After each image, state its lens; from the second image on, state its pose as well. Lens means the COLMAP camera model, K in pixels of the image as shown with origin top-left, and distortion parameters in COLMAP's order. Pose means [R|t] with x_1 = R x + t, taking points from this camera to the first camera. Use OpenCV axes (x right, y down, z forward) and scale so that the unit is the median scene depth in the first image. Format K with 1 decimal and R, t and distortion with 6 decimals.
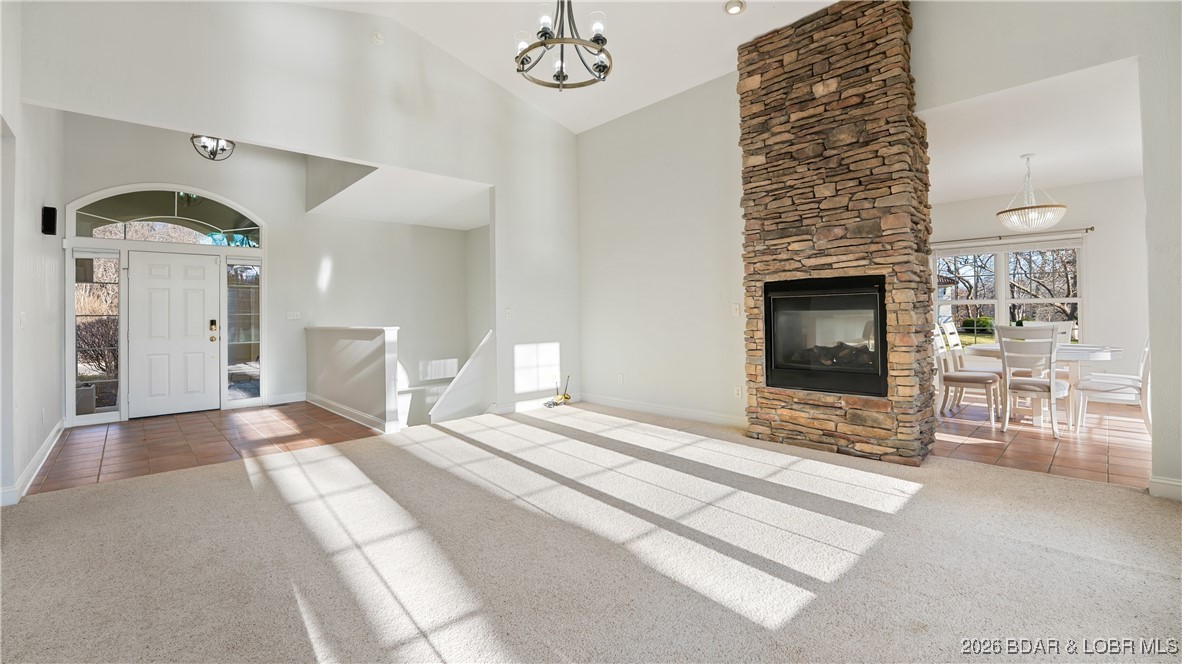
lens RADIAL K [[519.6, 0, 574.4], [0, 519.6, 308.6], [0, 0, 1]] dist [-0.023070, 0.000206]
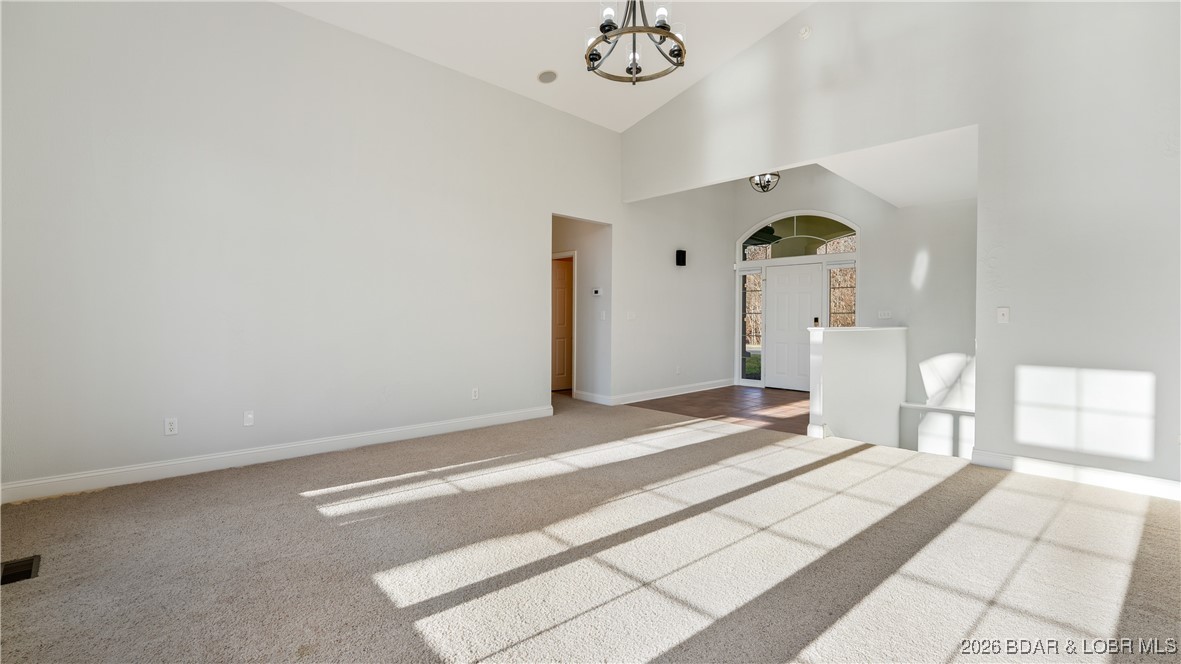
lens RADIAL K [[519.2, 0, 587.6], [0, 519.2, 326.6], [0, 0, 1]] dist [-0.023070, 0.000206]
pose [[-0.015522, 0.032768, -0.999342, 0.661527], [0.006687, 0.999444, 0.032667, -0.000252], [0.999857, -0.006175, -0.015732, 0.642321]]
